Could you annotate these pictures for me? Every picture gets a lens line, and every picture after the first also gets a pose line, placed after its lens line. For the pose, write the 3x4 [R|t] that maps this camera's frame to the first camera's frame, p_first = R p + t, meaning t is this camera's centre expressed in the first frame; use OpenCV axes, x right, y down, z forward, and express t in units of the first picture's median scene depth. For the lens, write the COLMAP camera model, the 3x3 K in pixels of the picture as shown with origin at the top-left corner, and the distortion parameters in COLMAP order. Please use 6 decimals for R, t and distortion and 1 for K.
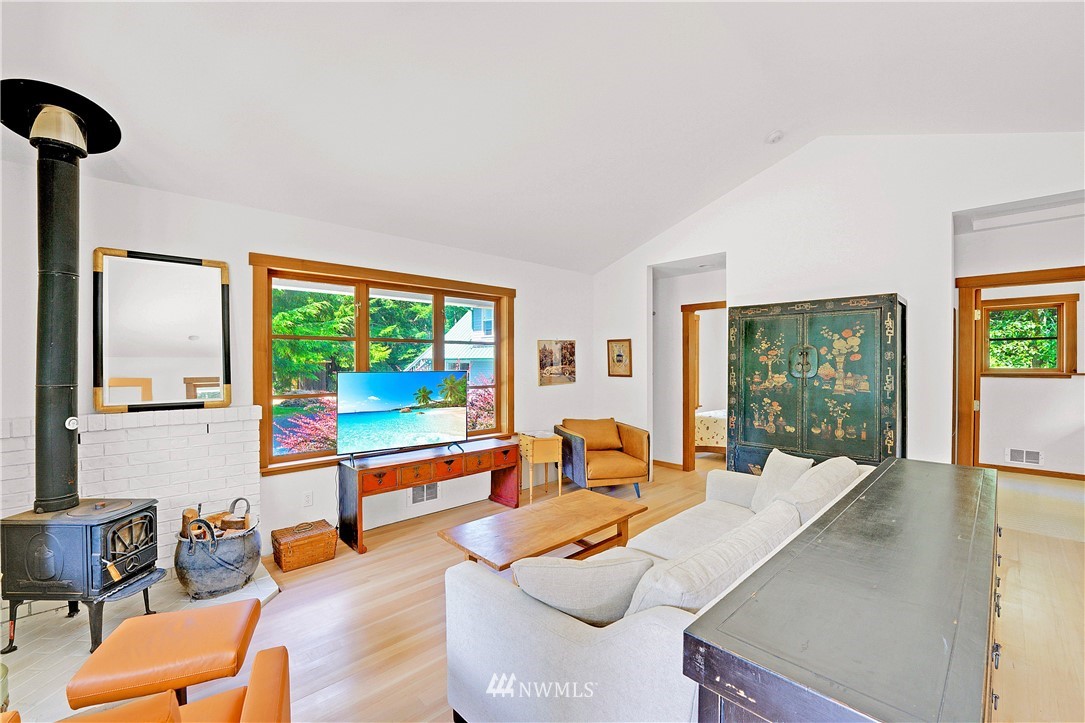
lens RADIAL K [[445.2, 0, 546.7], [0, 445.2, 365.2], [0, 0, 1]] dist [-0.030463, 0.000074]
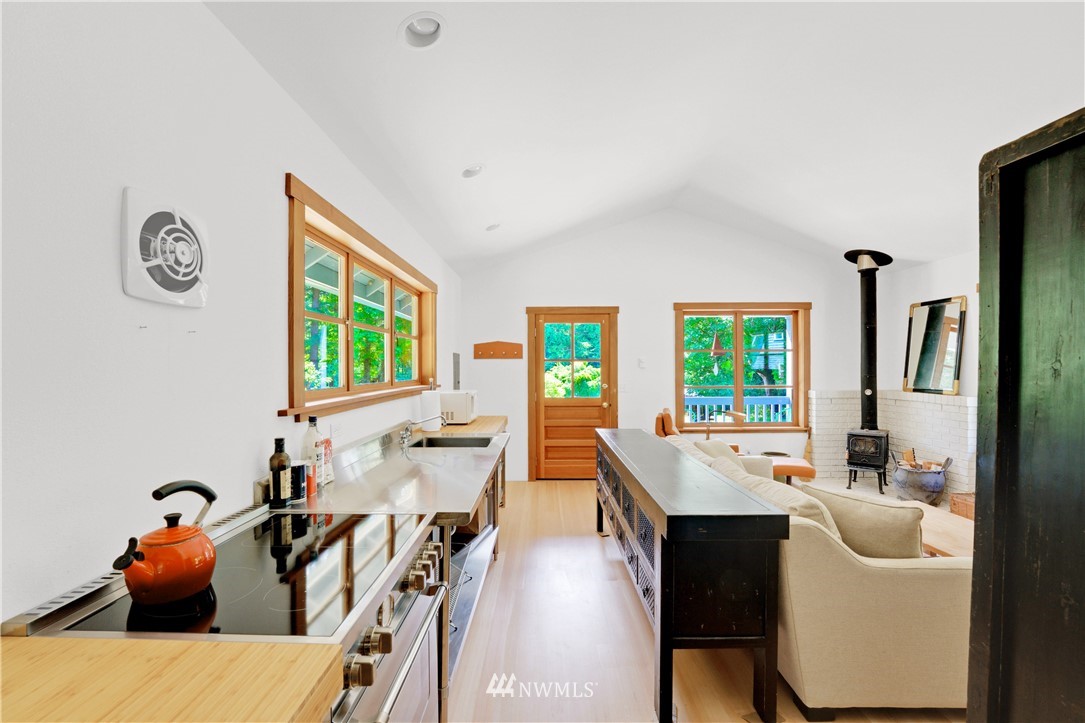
lens RADIAL K [[447.3, 0, 541.5], [0, 447.3, 367.1], [0, 0, 1]] dist [-0.025559, 0.000023]
pose [[-0.693619, 0.005683, -0.720320, 0.980306], [-0.001503, 0.999955, 0.009337, -0.009097], [0.720340, 0.007559, -0.693579, 0.769295]]
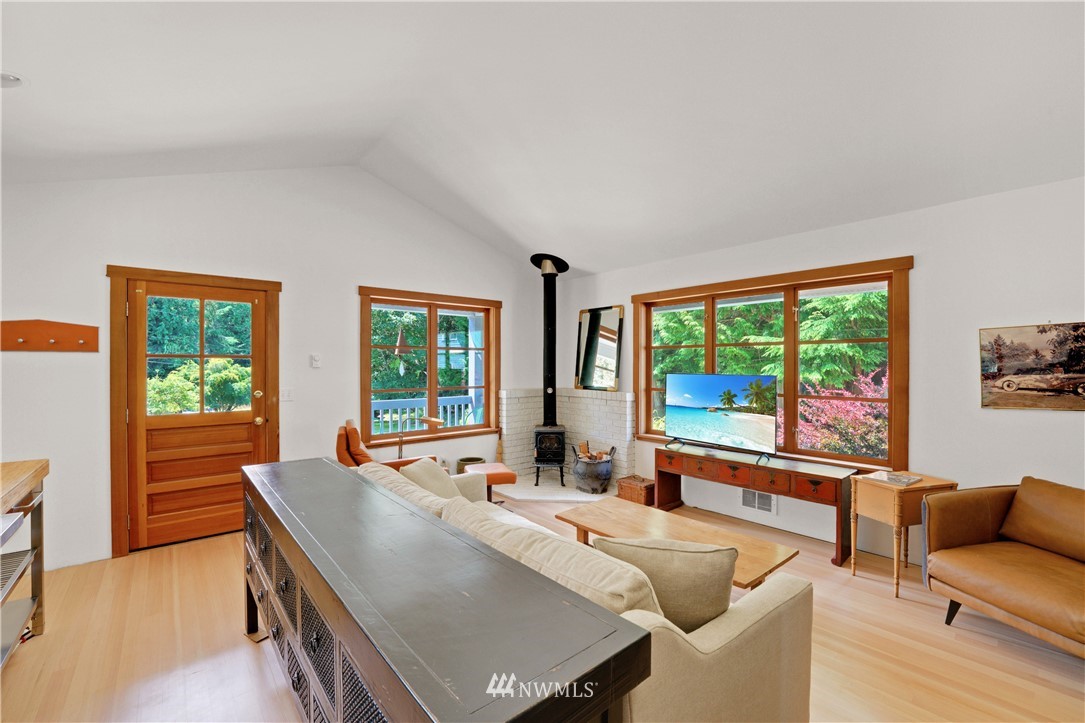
lens RADIAL K [[447.3, 0, 541.5], [0, 447.3, 367.1], [0, 0, 1]] dist [-0.025559, 0.000023]
pose [[-0.054468, 0.007139, -0.998490, 0.762598], [-0.008668, 0.999933, 0.007622, -0.007784], [0.998478, 0.009070, -0.054403, 0.609535]]
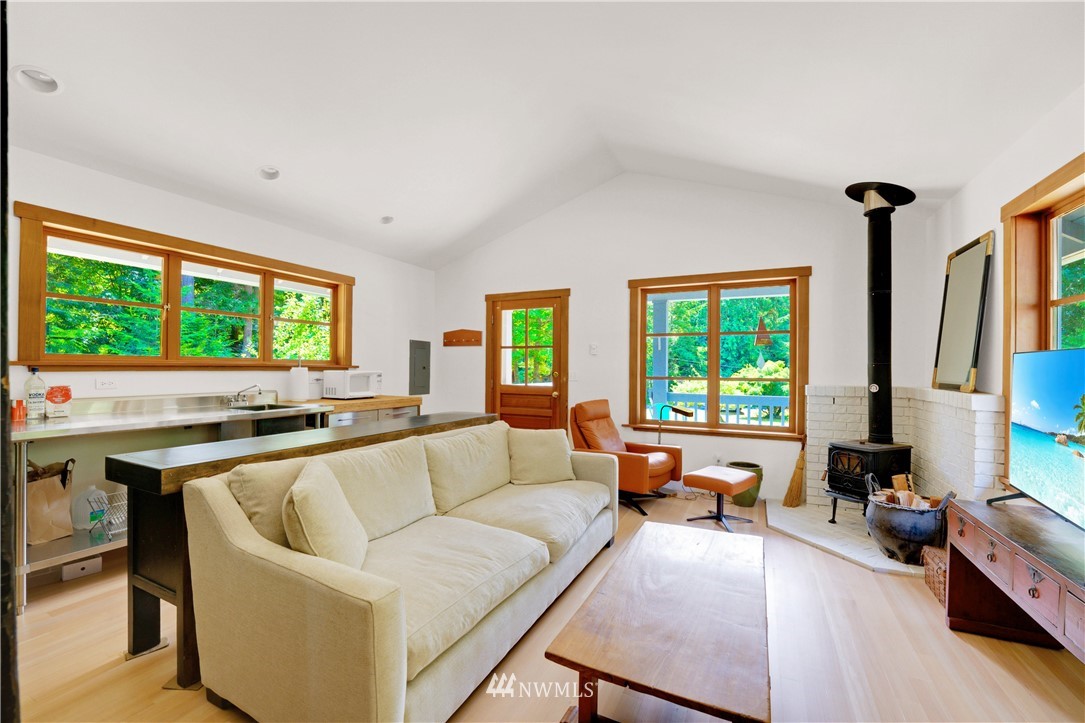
lens RADIAL K [[447.3, 0, 541.5], [0, 447.3, 367.1], [0, 0, 1]] dist [-0.025559, 0.000023]
pose [[-0.935690, -0.007002, -0.352753, 0.317197], [-0.010703, 0.999906, 0.008542, 0.032734], [0.352660, 0.011768, -0.935677, 1.167399]]
